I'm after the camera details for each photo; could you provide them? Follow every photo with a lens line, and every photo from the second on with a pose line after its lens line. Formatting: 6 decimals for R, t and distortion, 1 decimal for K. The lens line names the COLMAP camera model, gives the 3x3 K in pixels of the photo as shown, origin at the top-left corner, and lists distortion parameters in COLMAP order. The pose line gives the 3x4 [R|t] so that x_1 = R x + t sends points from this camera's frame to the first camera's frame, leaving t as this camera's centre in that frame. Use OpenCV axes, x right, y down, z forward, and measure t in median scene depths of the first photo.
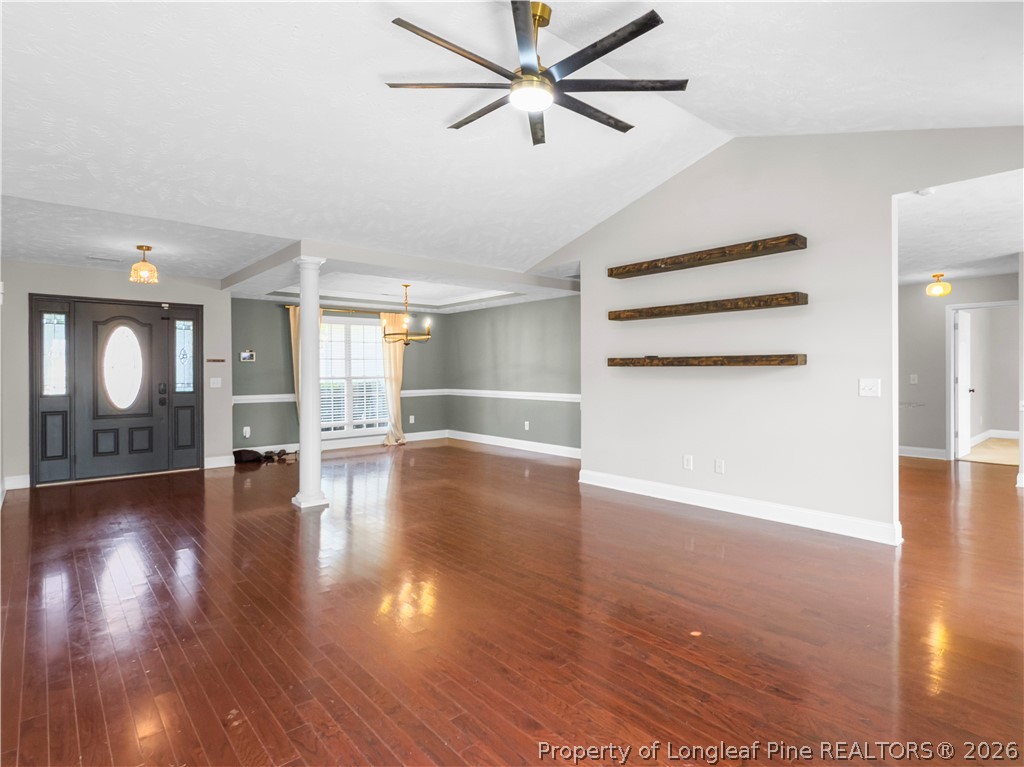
lens RADIAL K [[540.2, 0, 507.2], [0, 540.2, 388.7], [0, 0, 1]] dist [-0.001191, -0.000279]
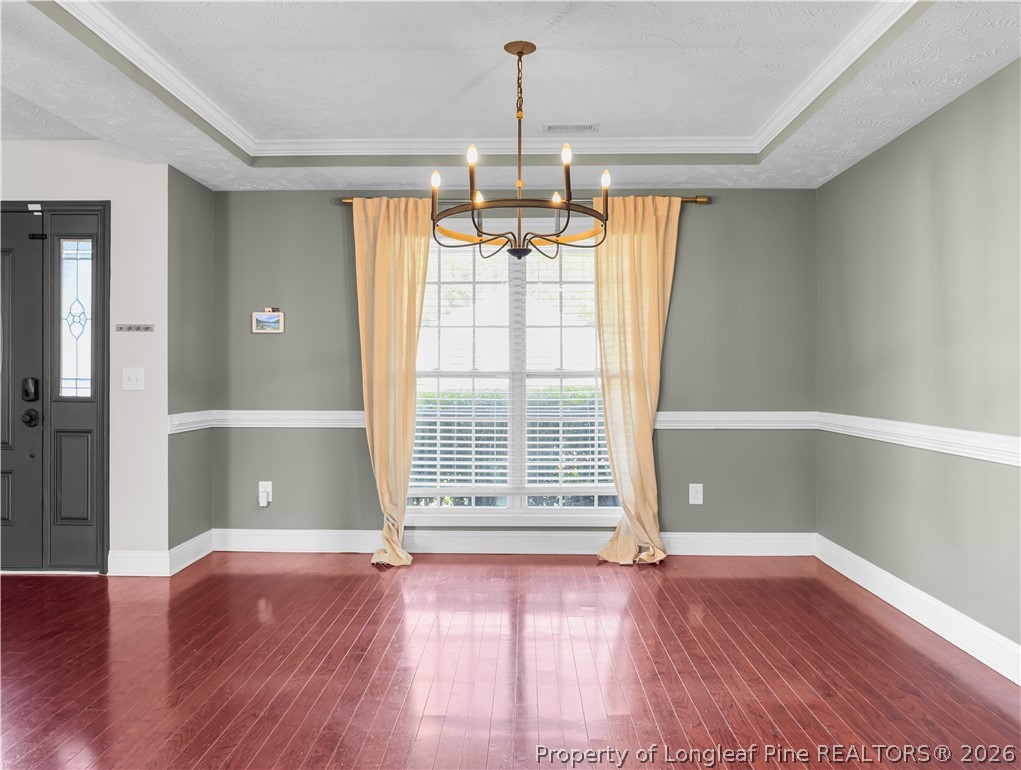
lens RADIAL K [[745.6, 0, 510.5], [0, 745.6, 385.0], [0, 0, 1]] dist [-0.002777, -0.004303]
pose [[0.741193, 0.011658, -0.671191, 0.072324], [-0.027091, 0.999554, -0.012555, -0.005960], [0.670745, 0.027489, 0.741178, 0.660141]]
